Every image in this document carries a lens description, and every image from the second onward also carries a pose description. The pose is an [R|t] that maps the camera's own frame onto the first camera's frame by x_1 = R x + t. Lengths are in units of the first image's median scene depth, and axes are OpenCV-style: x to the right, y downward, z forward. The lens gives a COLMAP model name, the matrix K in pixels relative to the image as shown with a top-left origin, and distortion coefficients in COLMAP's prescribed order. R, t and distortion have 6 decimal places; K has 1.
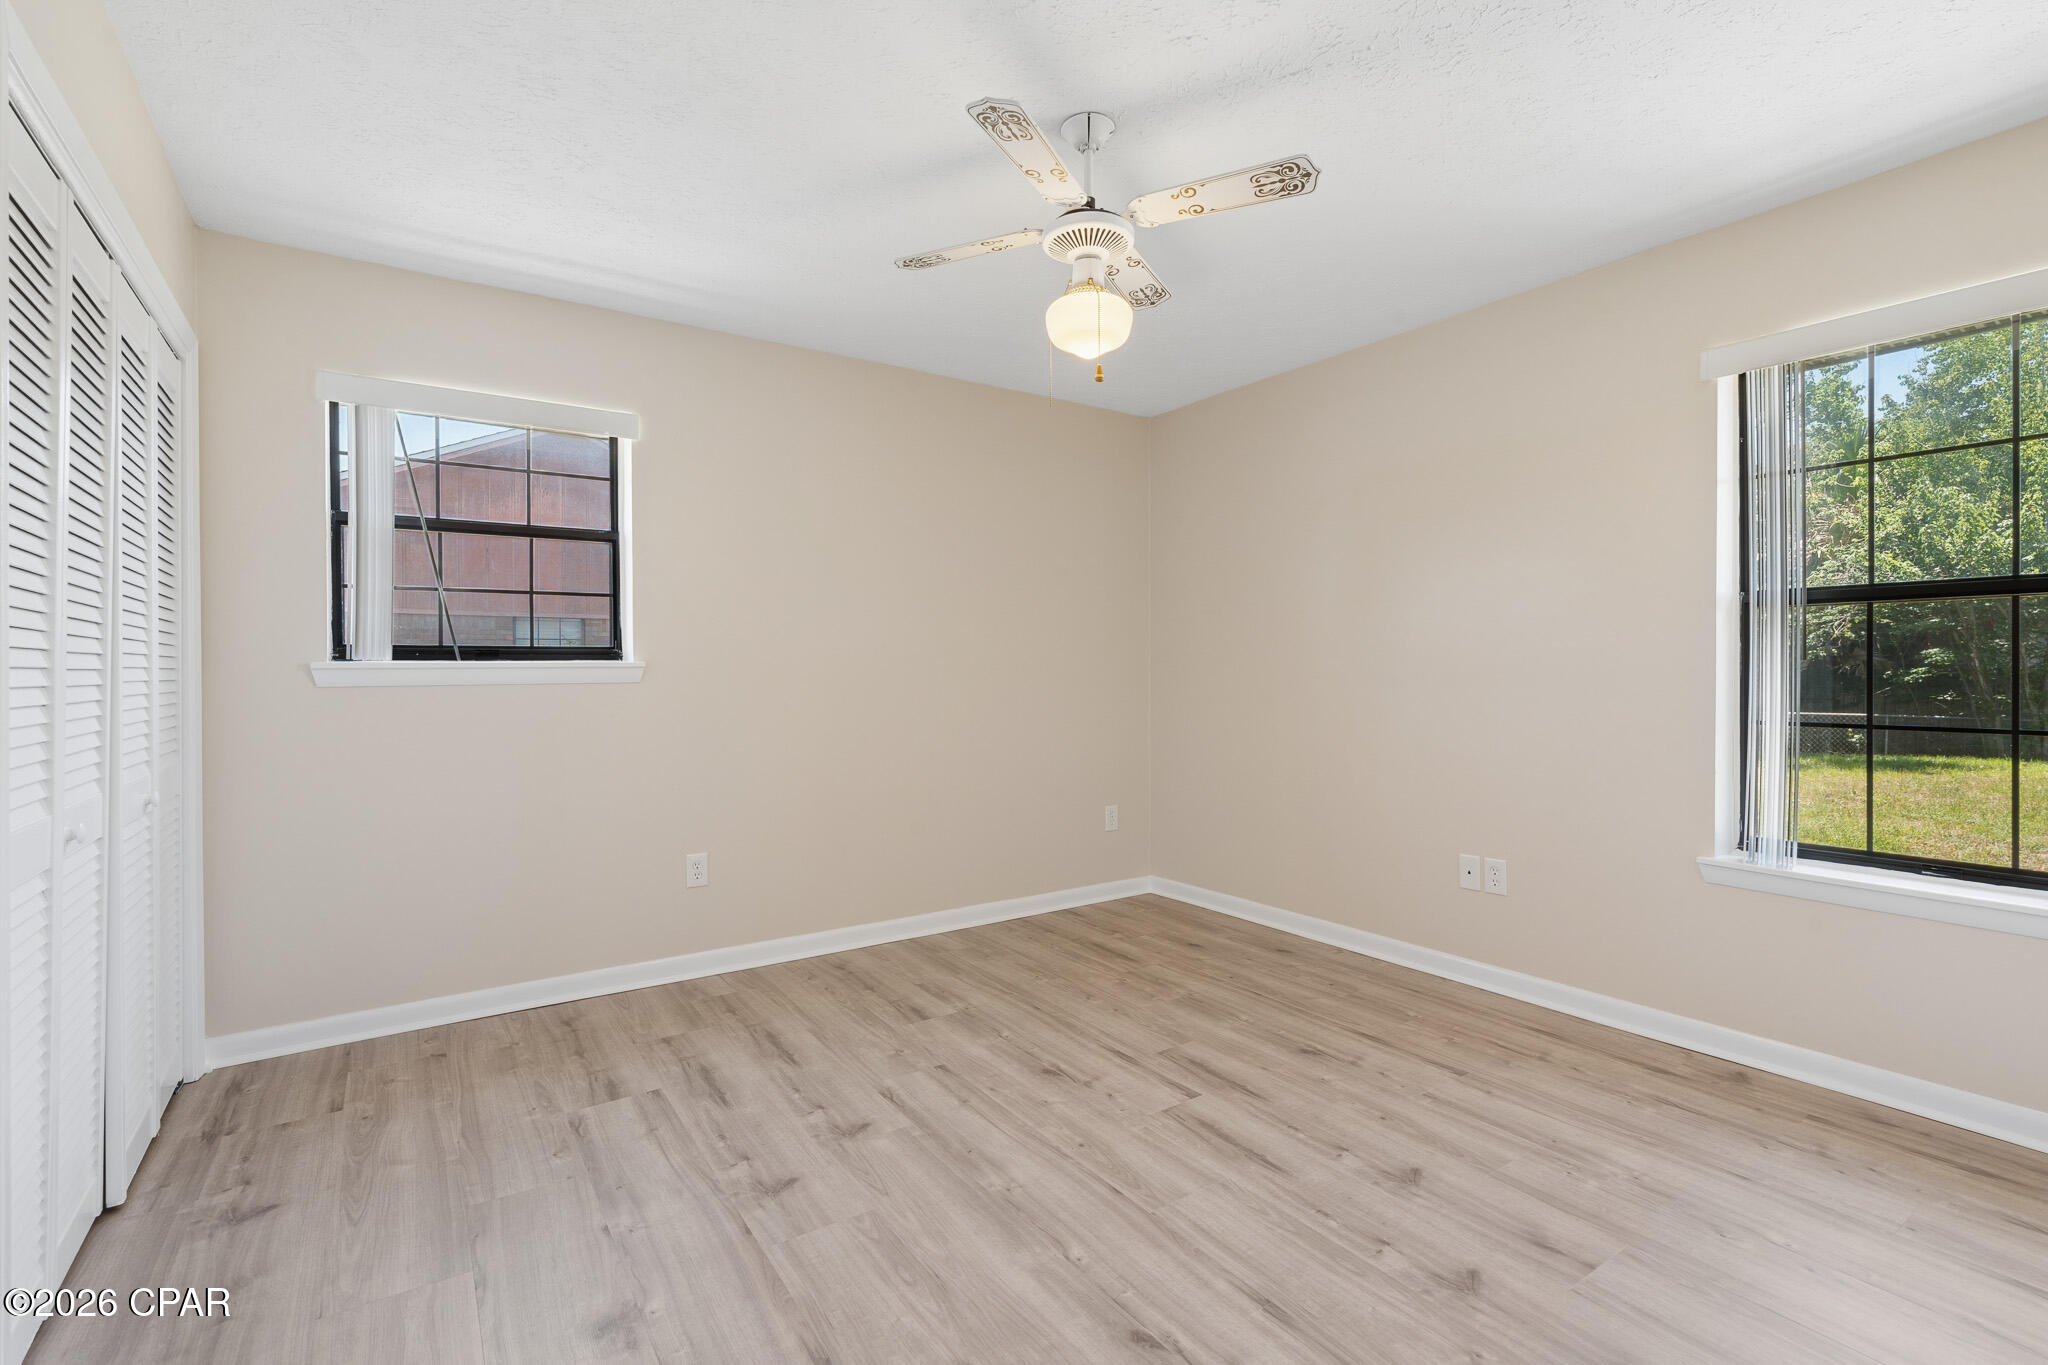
lens RADIAL K [[918.3, 0, 1027.3], [0, 918.3, 677.1], [0, 0, 1]] dist [0.001033, 0.000369]
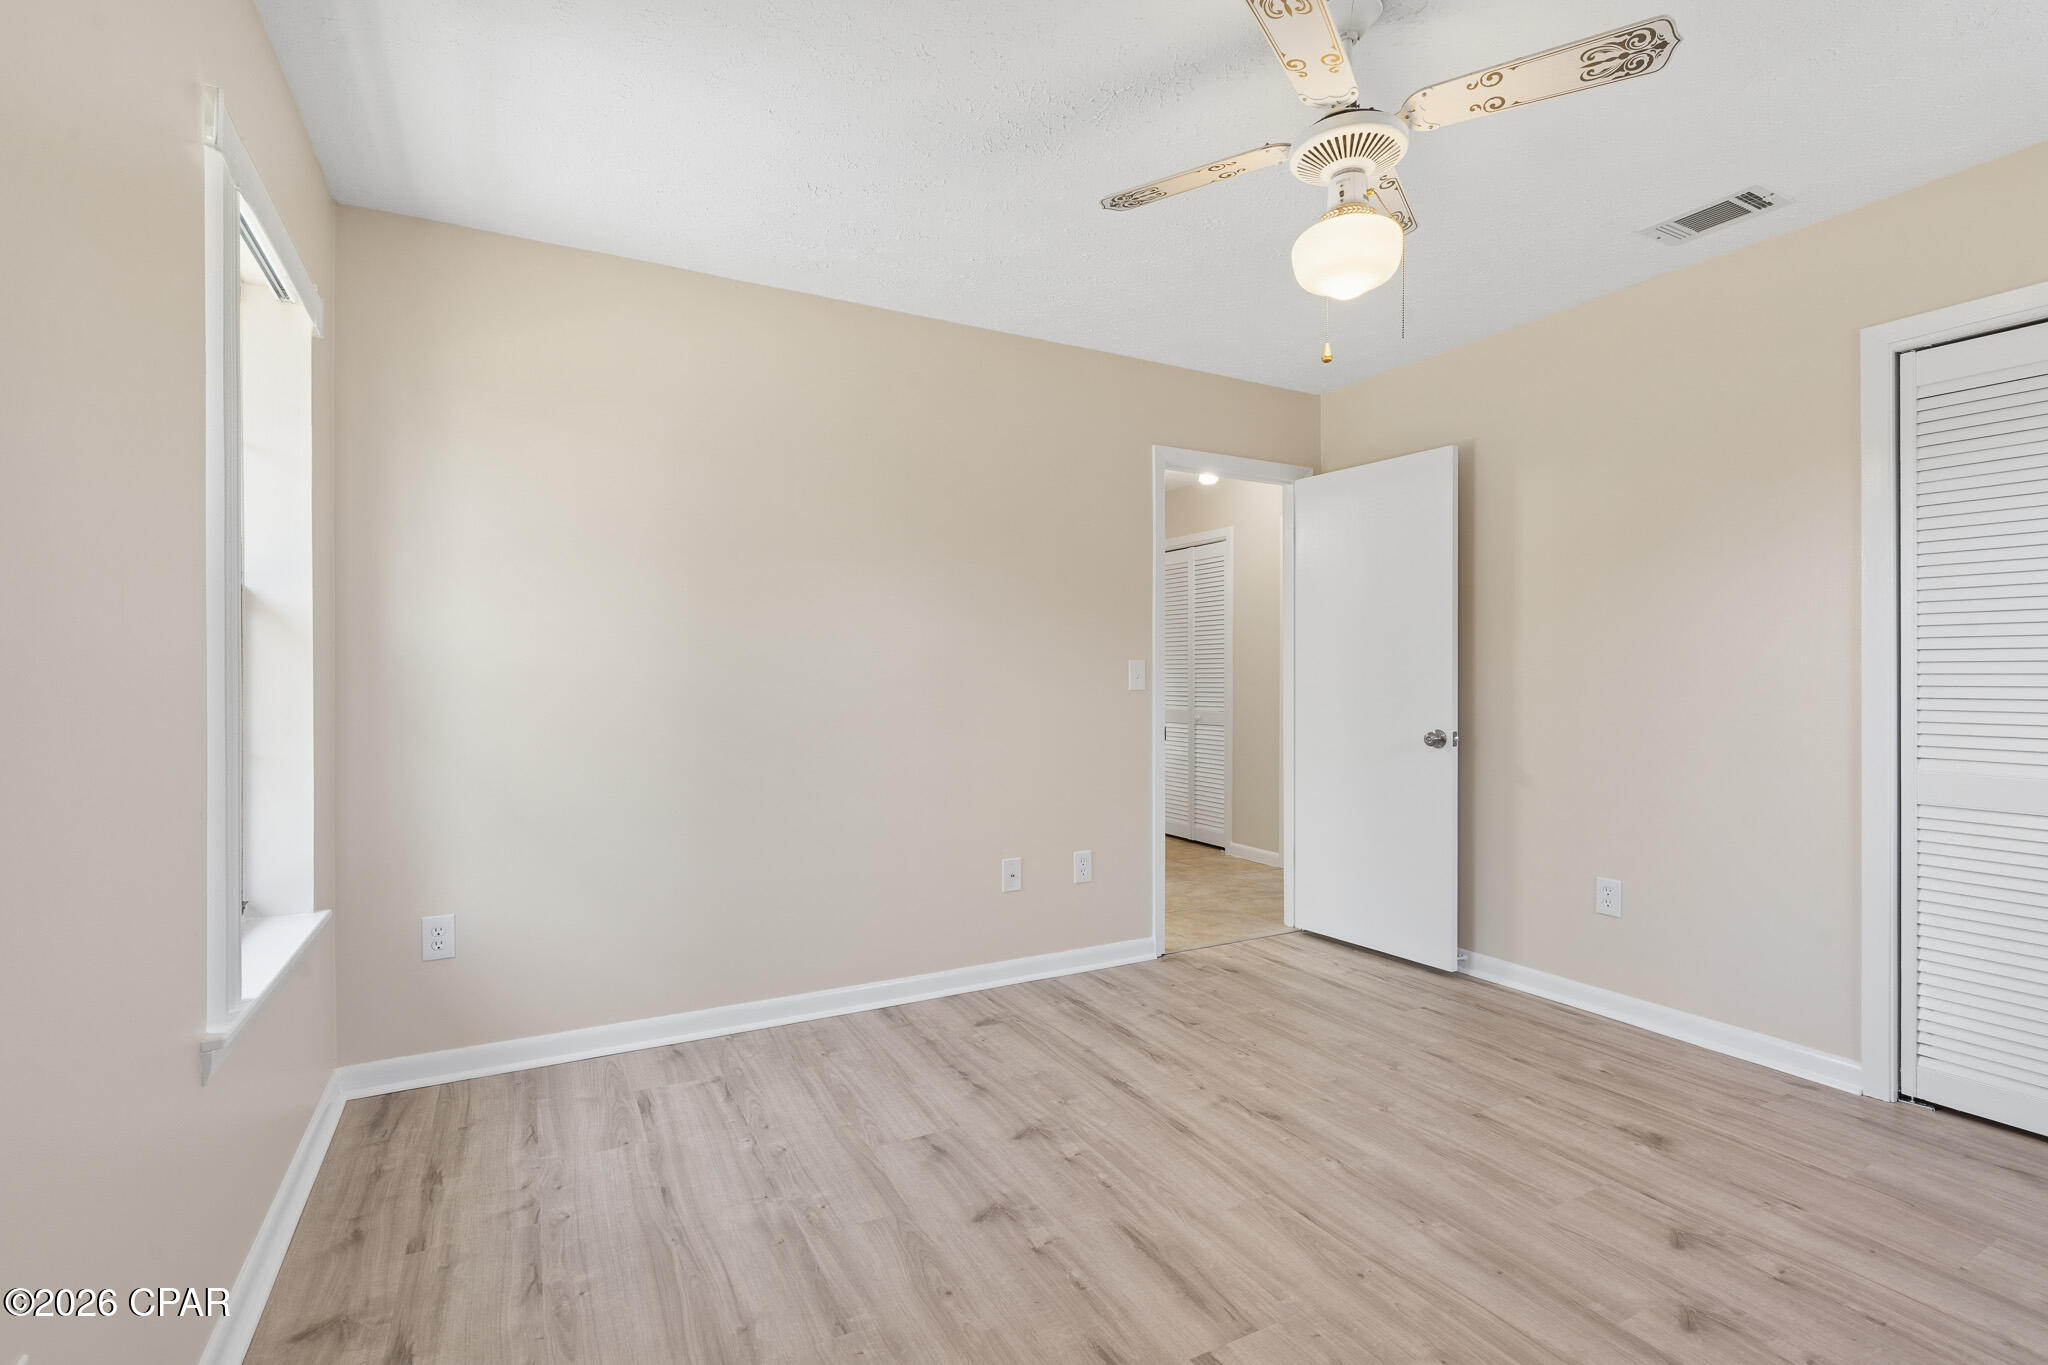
lens RADIAL K [[918.3, 0, 1024.2], [0, 918.3, 675.1], [0, 0, 1]] dist [0.001033, 0.000369]
pose [[-0.993653, 0.003663, 0.112425, 0.270295], [0.004338, 0.999974, 0.005754, -0.018902], [-0.112401, 0.006205, -0.993644, 1.912291]]
